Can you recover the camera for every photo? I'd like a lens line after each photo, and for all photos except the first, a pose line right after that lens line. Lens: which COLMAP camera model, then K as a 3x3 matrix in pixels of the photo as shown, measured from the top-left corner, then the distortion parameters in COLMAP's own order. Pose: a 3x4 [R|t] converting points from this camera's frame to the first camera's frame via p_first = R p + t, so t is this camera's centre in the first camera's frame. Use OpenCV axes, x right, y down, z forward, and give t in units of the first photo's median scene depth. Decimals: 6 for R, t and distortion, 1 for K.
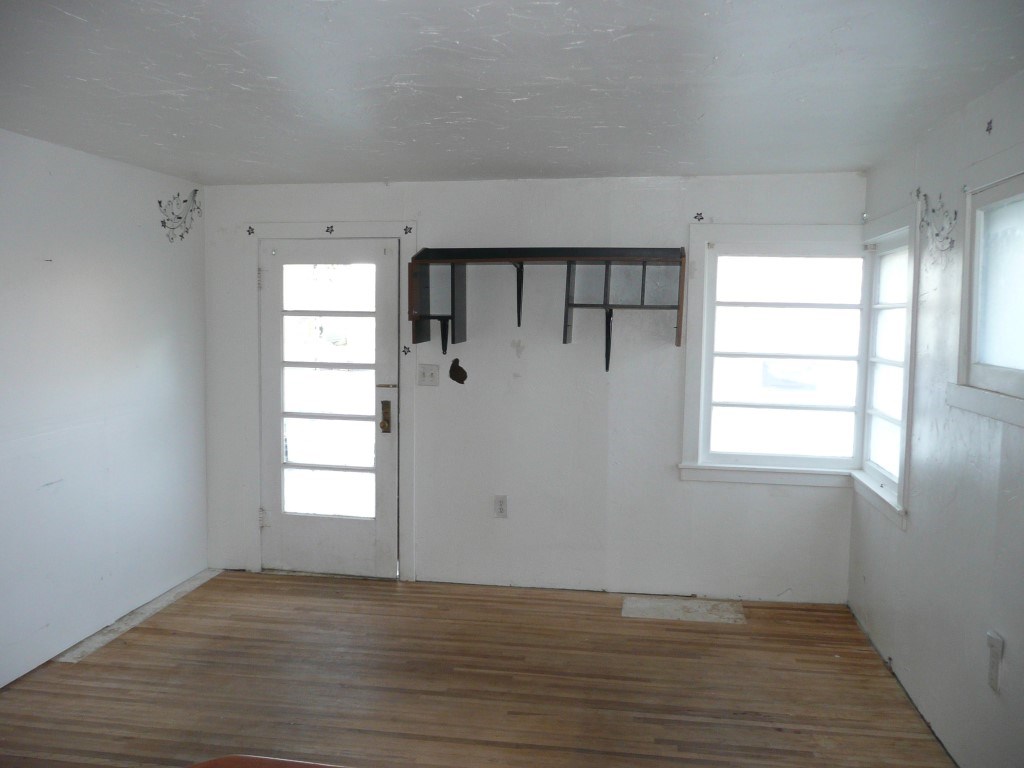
lens RADIAL K [[849.2, 0, 500.8], [0, 849.2, 384.4], [0, 0, 1]] dist [-0.023572, 0.010506]
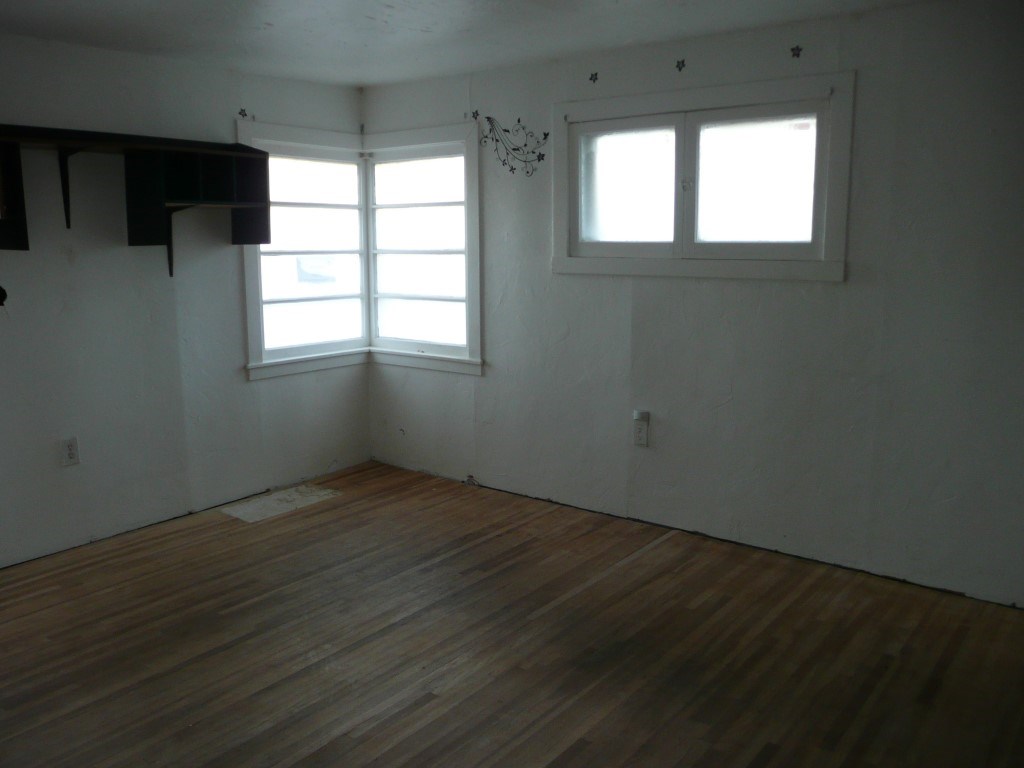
lens RADIAL K [[849.2, 0, 500.8], [0, 849.2, 384.4], [0, 0, 1]] dist [-0.023572, 0.010506]
pose [[0.485996, -0.165953, 0.858060, -0.525359], [0.083326, 0.986132, 0.143528, -0.002355], [-0.869980, 0.001745, 0.493084, 0.256844]]
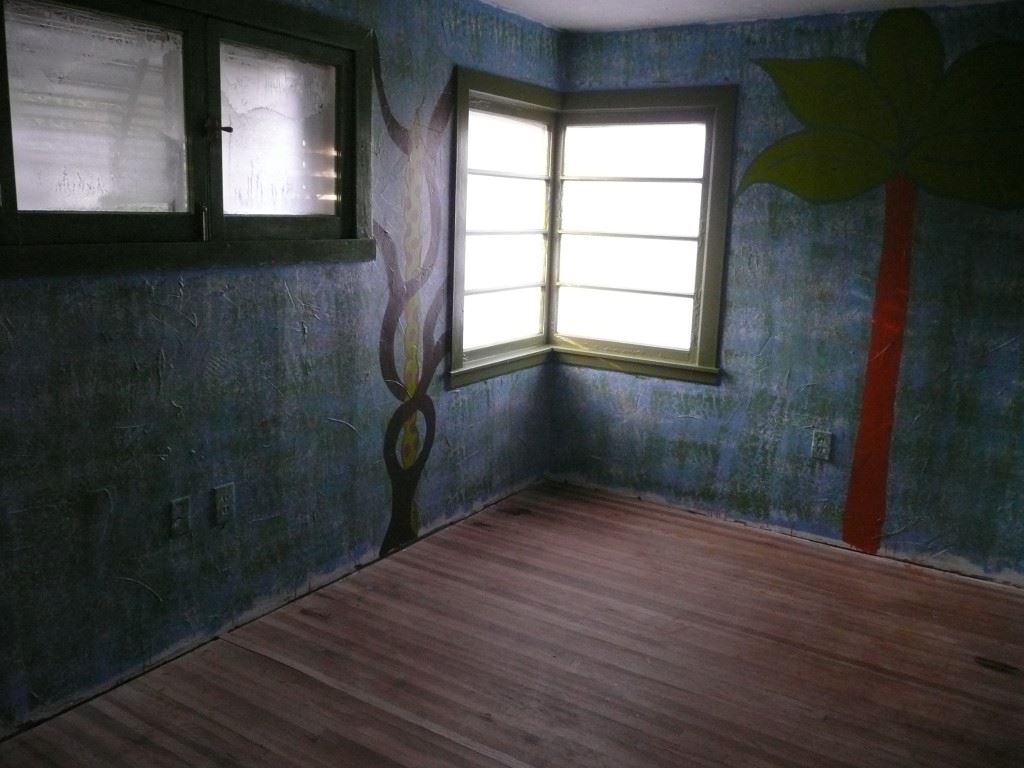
lens RADIAL K [[849.2, 0, 500.8], [0, 849.2, 384.4], [0, 0, 1]] dist [-0.023572, 0.010506]
pose [[0.406671, -0.186035, 0.894432, -0.516072], [0.047924, 0.982043, 0.182468, -0.040098], [-0.912317, -0.031339, 0.408284, 0.647854]]
